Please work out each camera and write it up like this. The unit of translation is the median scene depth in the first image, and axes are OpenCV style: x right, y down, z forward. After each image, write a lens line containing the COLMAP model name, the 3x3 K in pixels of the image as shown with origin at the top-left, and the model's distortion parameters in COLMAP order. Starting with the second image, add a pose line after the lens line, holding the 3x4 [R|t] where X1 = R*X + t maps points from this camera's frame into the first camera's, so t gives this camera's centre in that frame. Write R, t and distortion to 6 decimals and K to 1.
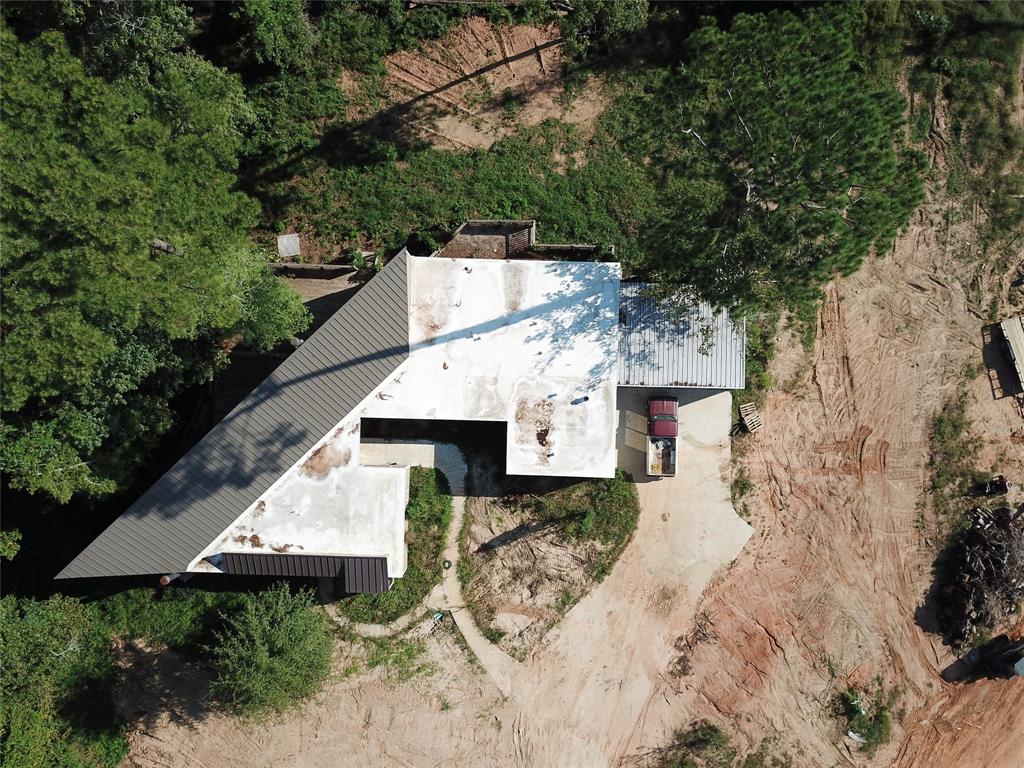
lens RADIAL K [[783.0, 0, 512.0], [0, 783.0, 384.0], [0, 0, 1]] dist [0.046210, -0.077971]
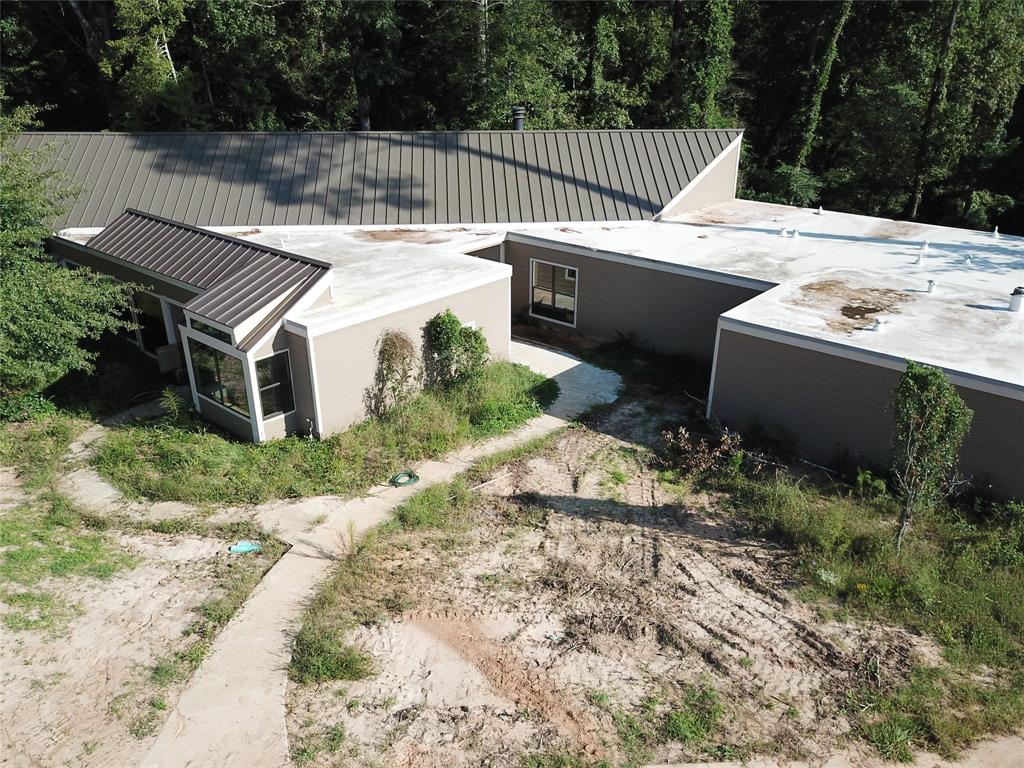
lens RADIAL K [[783.0, 0, 512.0], [0, 783.0, 384.0], [0, 0, 1]] dist [0.046210, -0.077971]
pose [[0.773302, 0.256376, -0.579892, 0.128873], [-0.633979, 0.325104, -0.701697, 0.415731], [0.008627, 0.910263, 0.413940, 0.832293]]
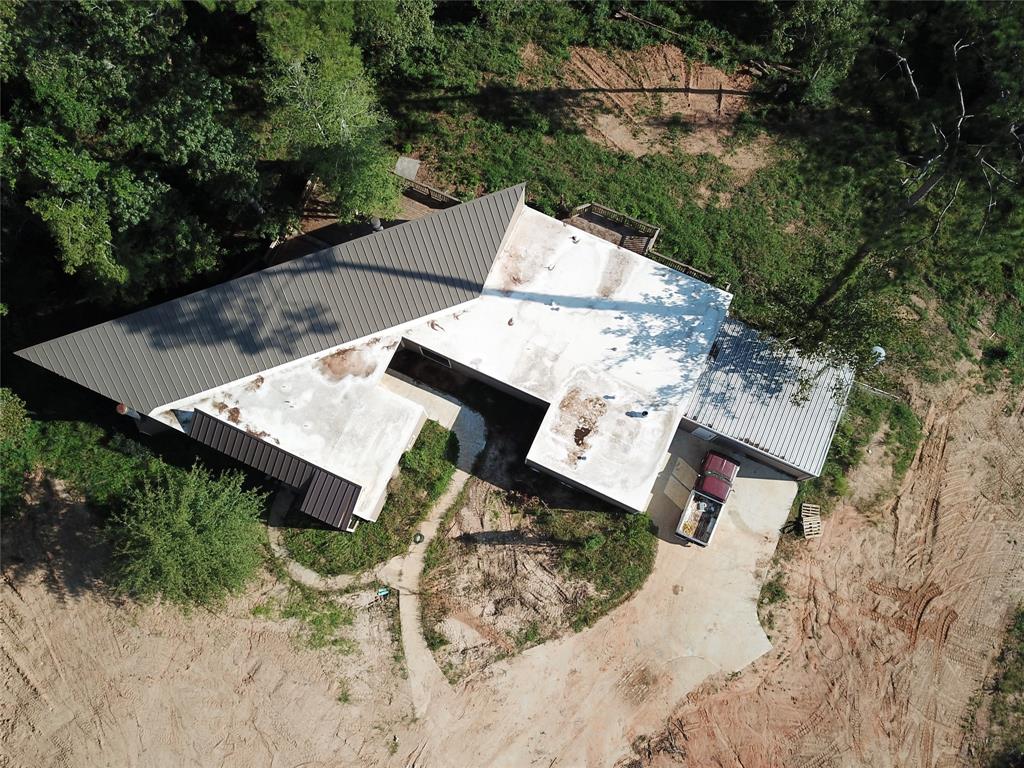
lens RADIAL K [[783.5, 0, 520.4], [0, 783.5, 381.7], [0, 0, 1]] dist [0.011603, 0.000189]
pose [[0.919171, 0.384787, -0.084049, 0.025293], [-0.393854, 0.896857, -0.201310, 0.205186], [-0.002081, 0.218142, 0.975915, 0.129454]]
